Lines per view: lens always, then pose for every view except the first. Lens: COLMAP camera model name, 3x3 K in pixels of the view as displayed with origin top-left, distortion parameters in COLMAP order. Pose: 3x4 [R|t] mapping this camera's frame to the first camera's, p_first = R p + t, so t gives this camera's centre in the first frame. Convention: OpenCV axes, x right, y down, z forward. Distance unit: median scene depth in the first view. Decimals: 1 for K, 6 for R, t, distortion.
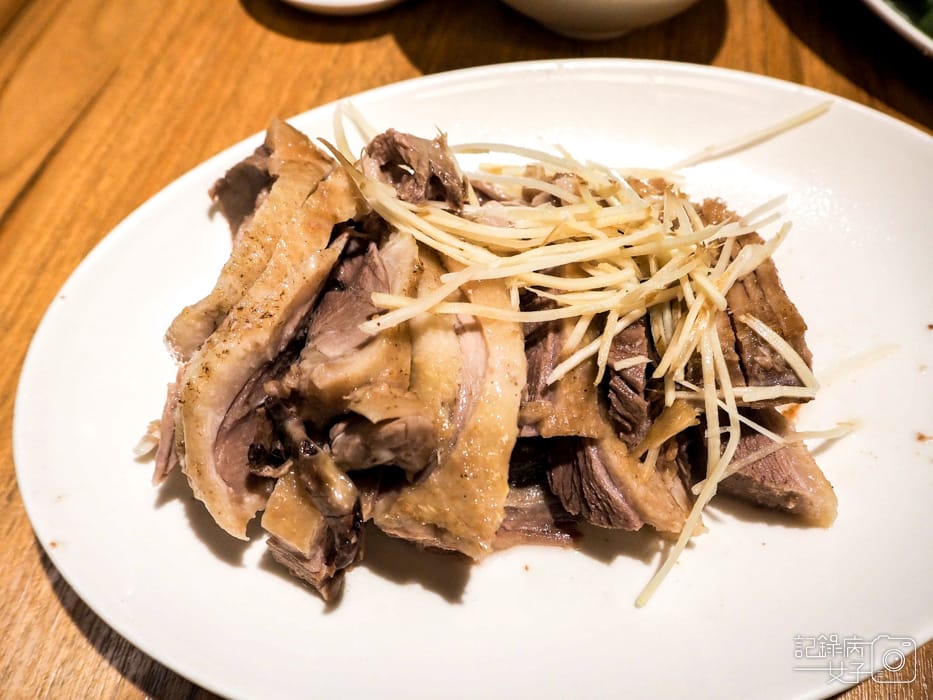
lens RADIAL K [[872.2, 0, 468.5], [0, 872.2, 351.4], [0, 0, 1]] dist [0.006651, 0.000000]
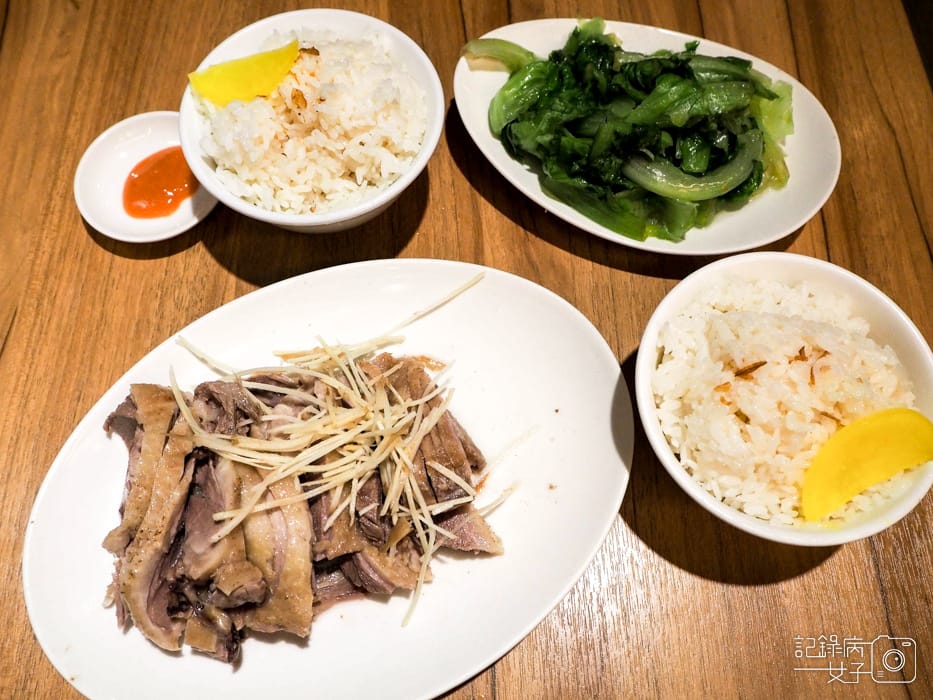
lens RADIAL K [[770.2, 0, 464.6], [0, 770.2, 349.7], [0, 0, 1]] dist [-0.030299, 0.024701]
pose [[0.973543, -0.211095, 0.087482, 0.303020], [0.194622, 0.966622, 0.166625, -0.515891], [-0.119736, -0.145191, 0.982132, -0.517579]]
